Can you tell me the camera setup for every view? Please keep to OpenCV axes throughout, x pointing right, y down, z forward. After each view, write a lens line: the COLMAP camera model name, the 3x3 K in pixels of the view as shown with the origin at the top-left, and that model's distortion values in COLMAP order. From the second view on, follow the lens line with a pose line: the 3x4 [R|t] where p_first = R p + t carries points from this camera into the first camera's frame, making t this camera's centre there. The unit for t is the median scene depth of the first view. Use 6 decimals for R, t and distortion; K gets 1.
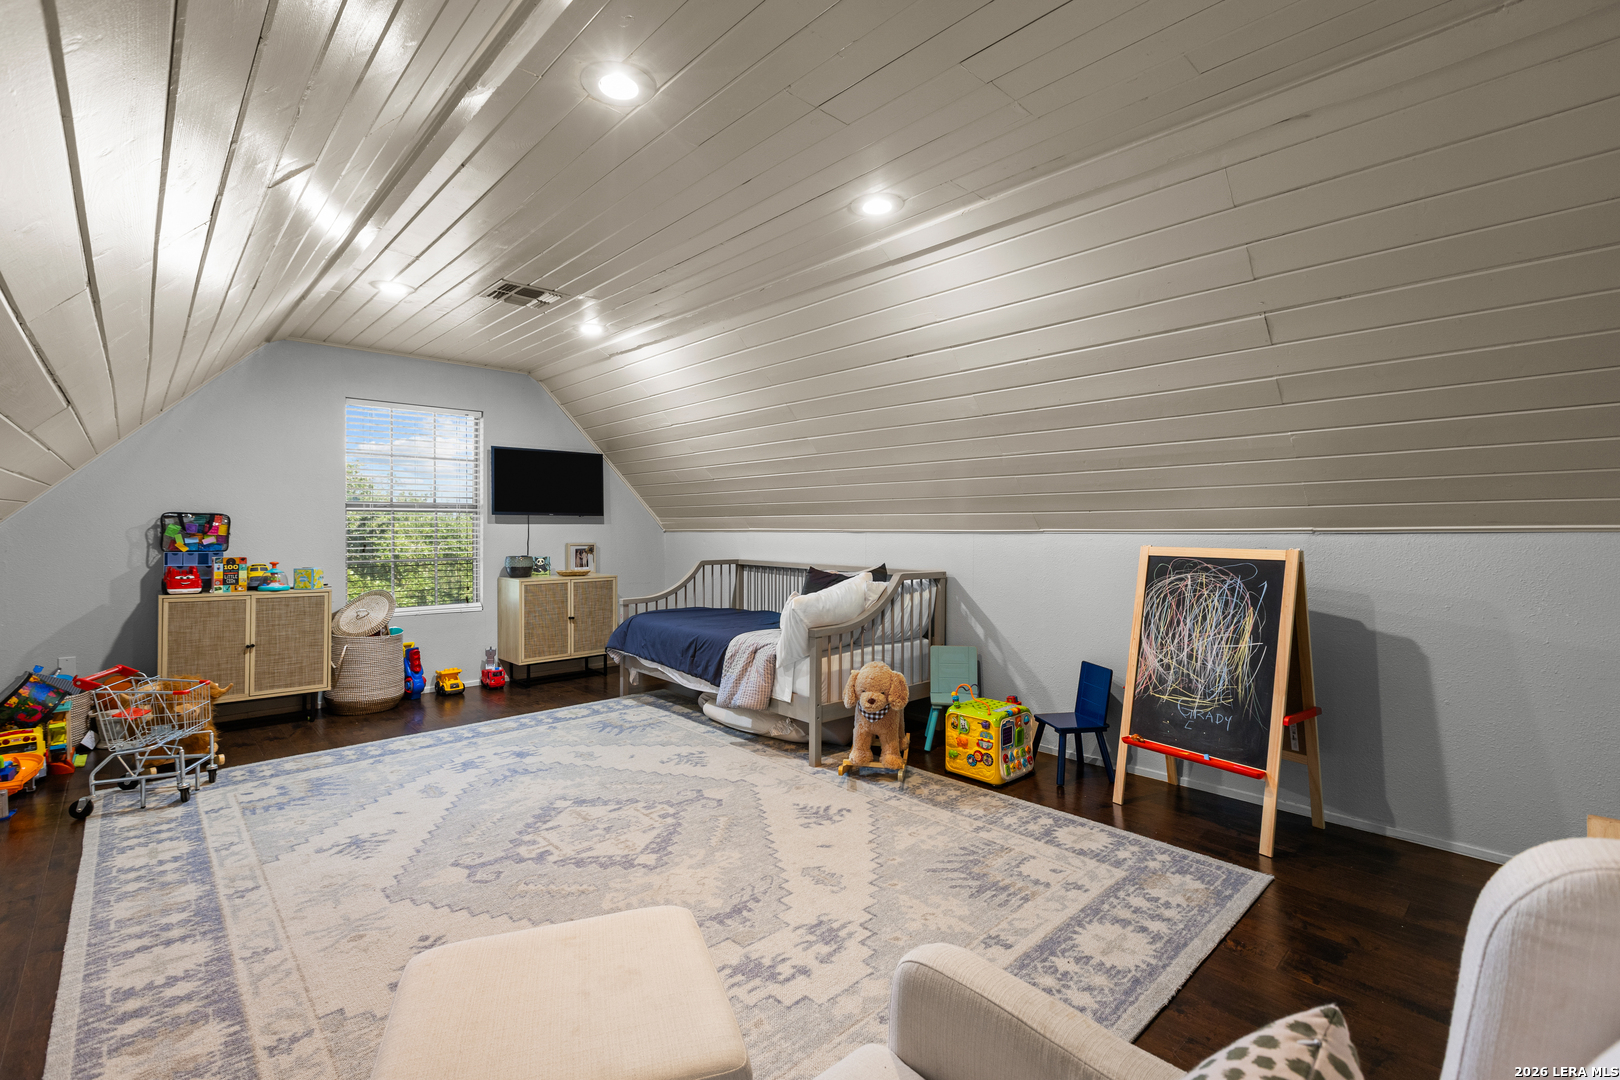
lens RADIAL K [[727.0, 0, 804.9], [0, 727.0, 534.4], [0, 0, 1]] dist [0.000419, -0.000042]
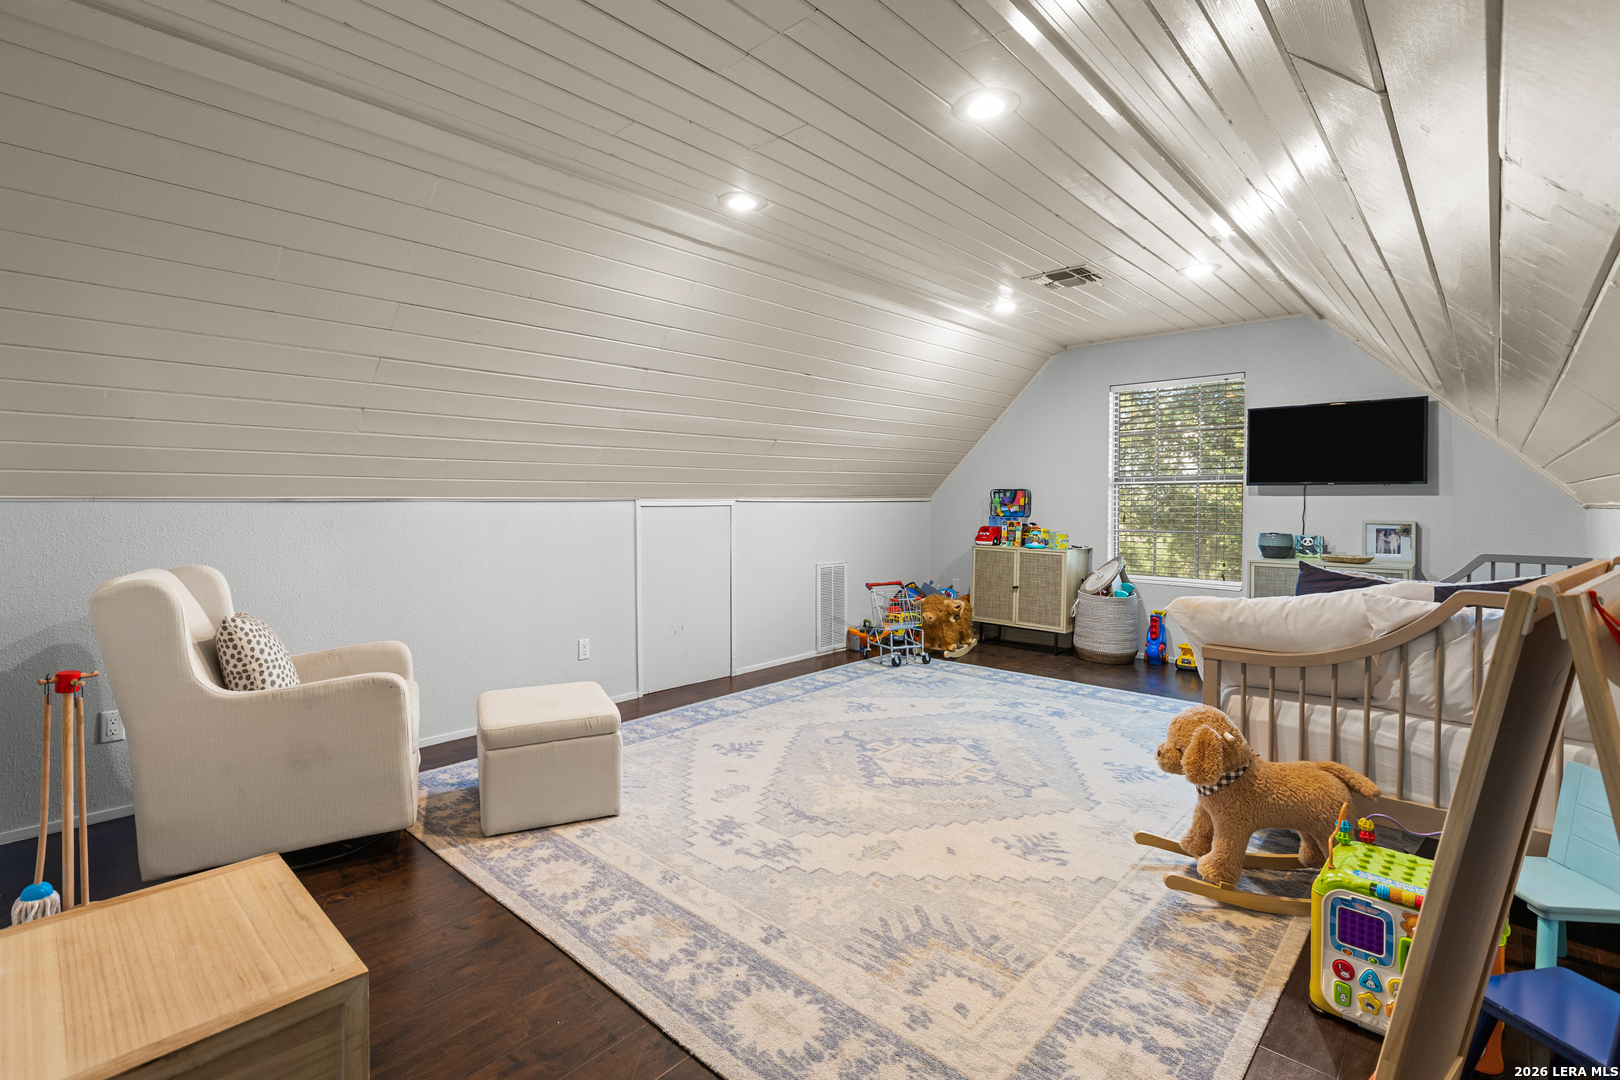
lens RADIAL K [[727.0, 0, 735.7], [0, 727.0, 504.9], [0, 0, 1]] dist [0.000419, -0.000042]
pose [[0.032614, 0.007757, -0.999438, 0.883361], [-0.009520, 0.999927, 0.007450, -0.007428], [0.999423, 0.009271, 0.032685, 0.667886]]
